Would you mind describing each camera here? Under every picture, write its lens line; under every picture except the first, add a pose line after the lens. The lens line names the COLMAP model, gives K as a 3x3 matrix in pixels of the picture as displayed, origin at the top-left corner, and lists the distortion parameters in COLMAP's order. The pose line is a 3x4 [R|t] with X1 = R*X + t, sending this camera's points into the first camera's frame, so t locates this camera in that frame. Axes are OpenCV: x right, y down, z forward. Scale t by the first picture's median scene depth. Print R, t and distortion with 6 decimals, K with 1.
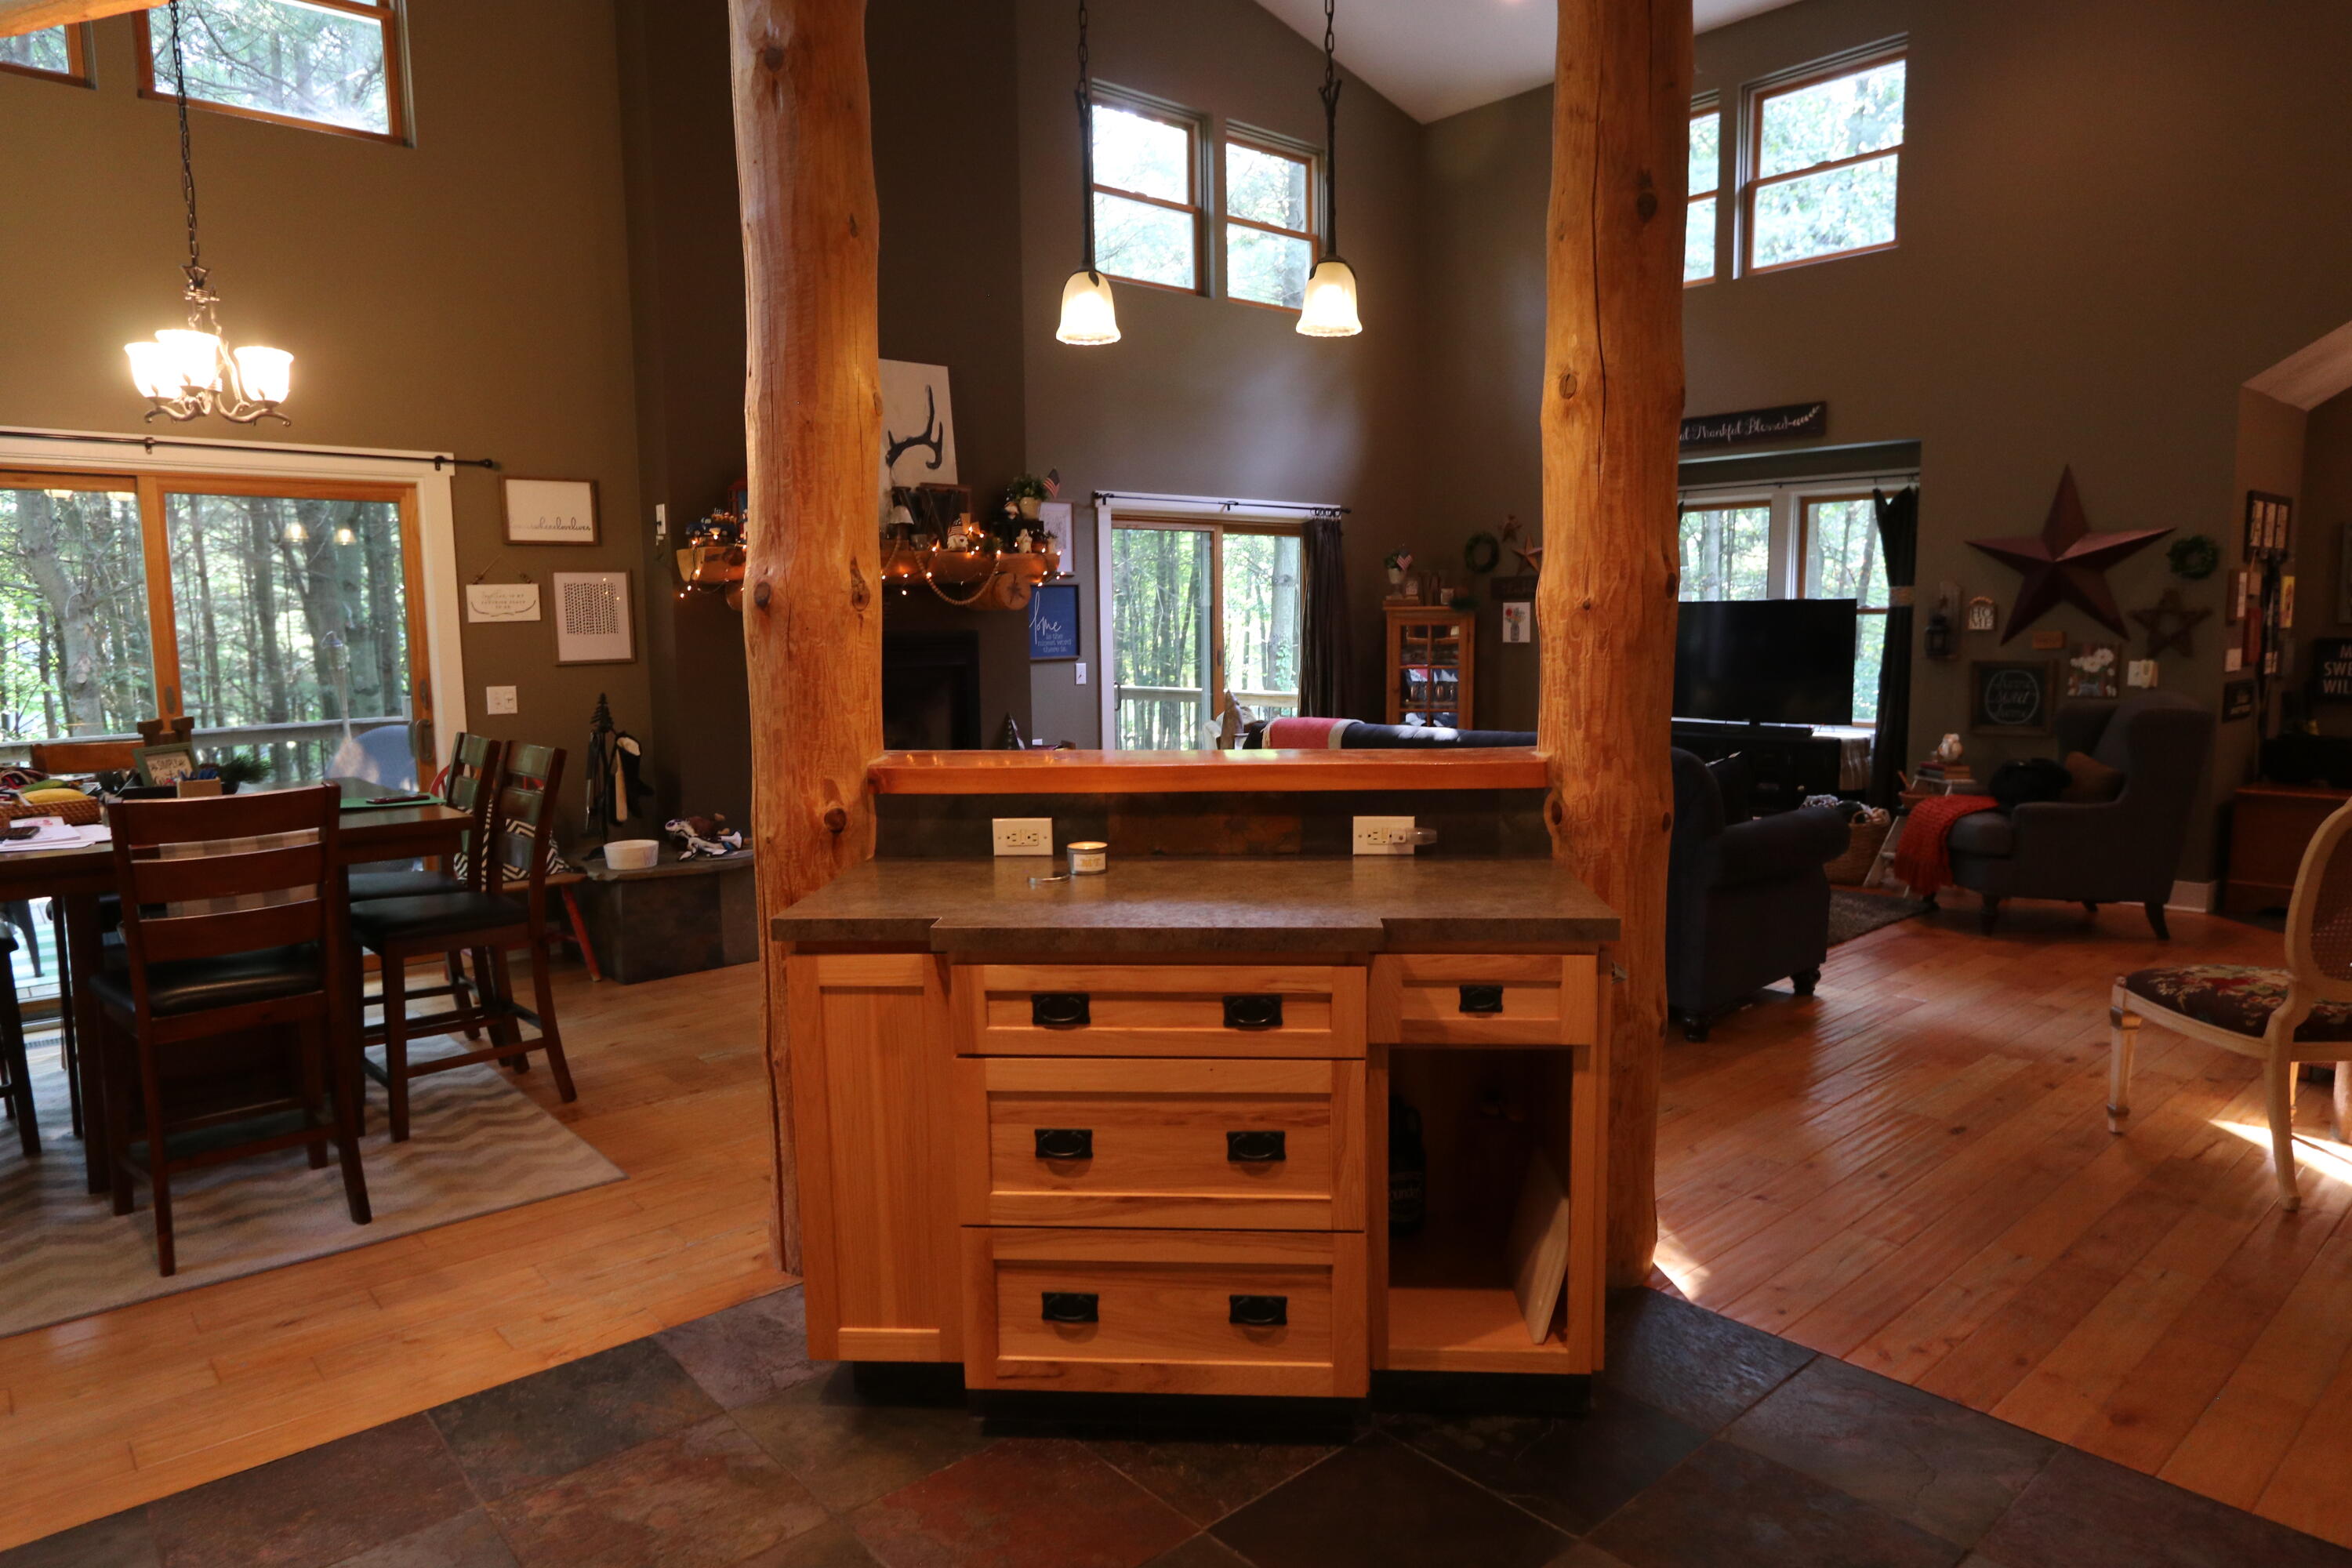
lens RADIAL K [[1431.8, 0, 1176.0], [0, 1431.8, 784.0], [0, 0, 1]] dist [-0.019413, 0.018528]
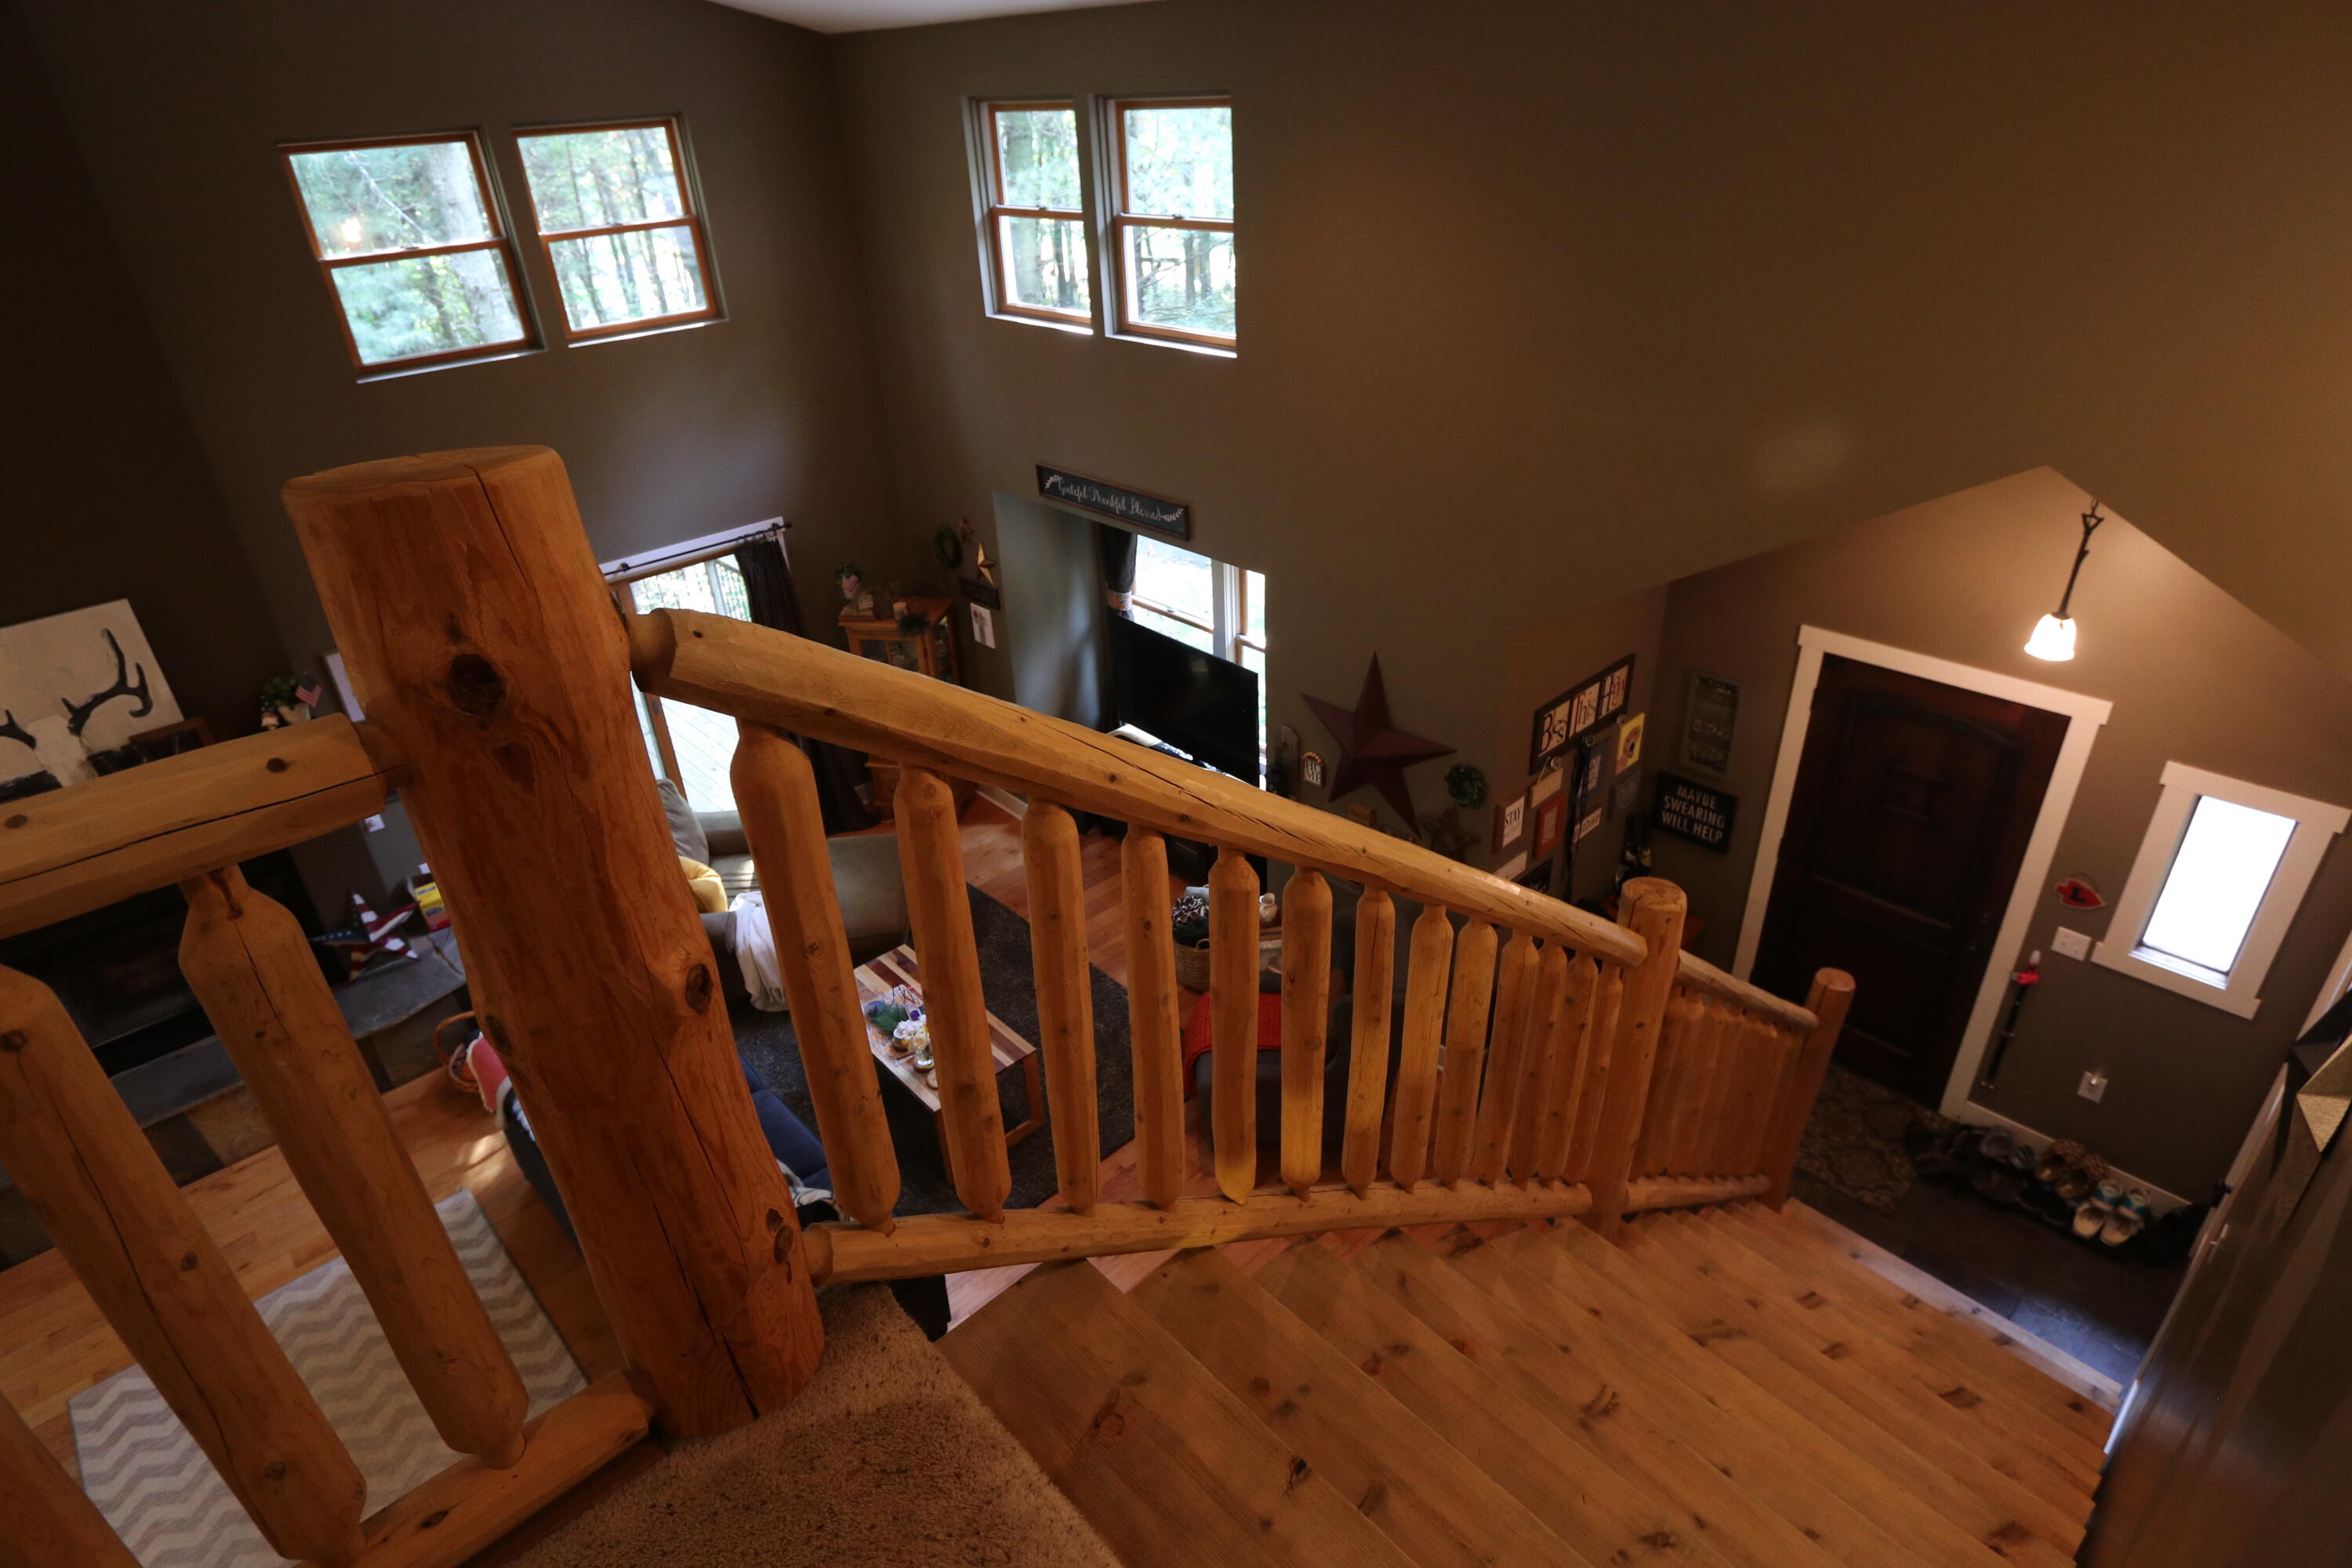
lens RADIAL K [[1258.7, 0, 1176.0], [0, 1258.7, 784.0], [0, 0, 1]] dist [-0.024389, 0.012981]
pose [[0.999288, -0.037648, 0.002364, 0.611915], [0.033658, 0.918171, 0.394753, -0.585574], [-0.017032, -0.394392, 0.918784, 0.278259]]
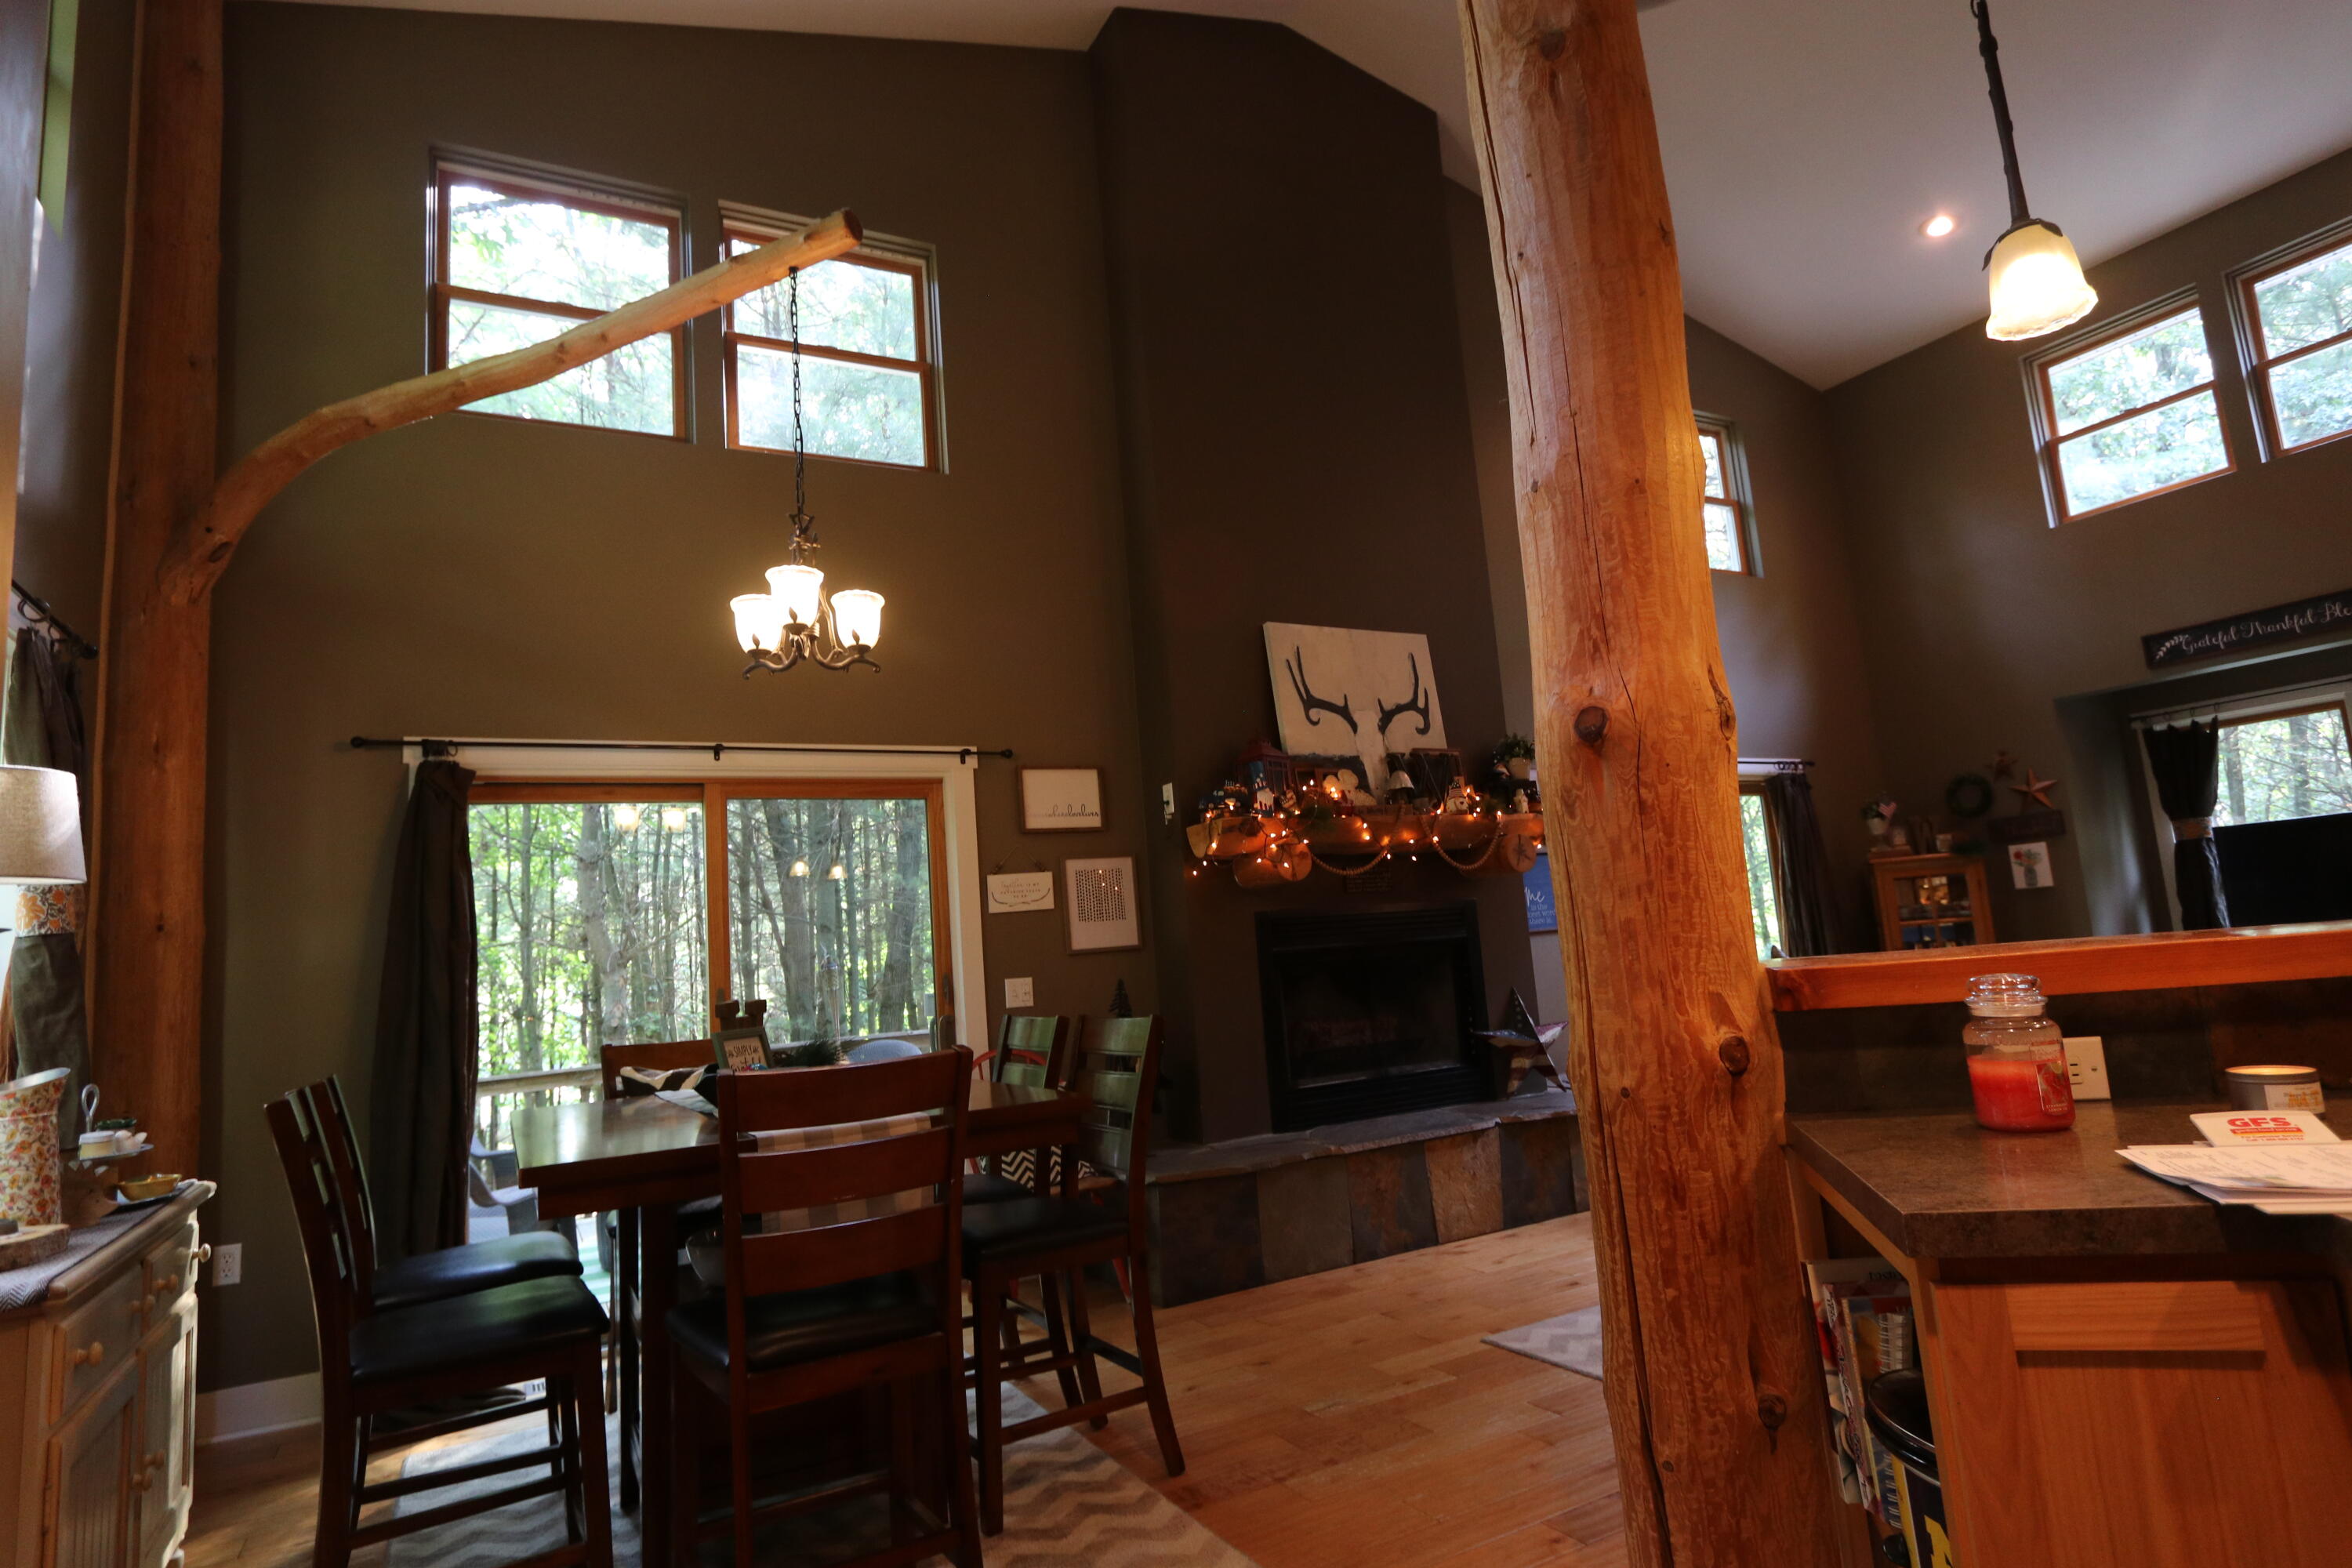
lens RADIAL K [[1258.7, 0, 1176.0], [0, 1258.7, 784.0], [0, 0, 1]] dist [-0.024389, 0.012981]
pose [[0.972163, -0.091729, -0.215603, -0.186406], [0.036578, 0.968314, -0.247042, 0.019704], [0.231432, 0.232279, 0.944715, 0.203937]]
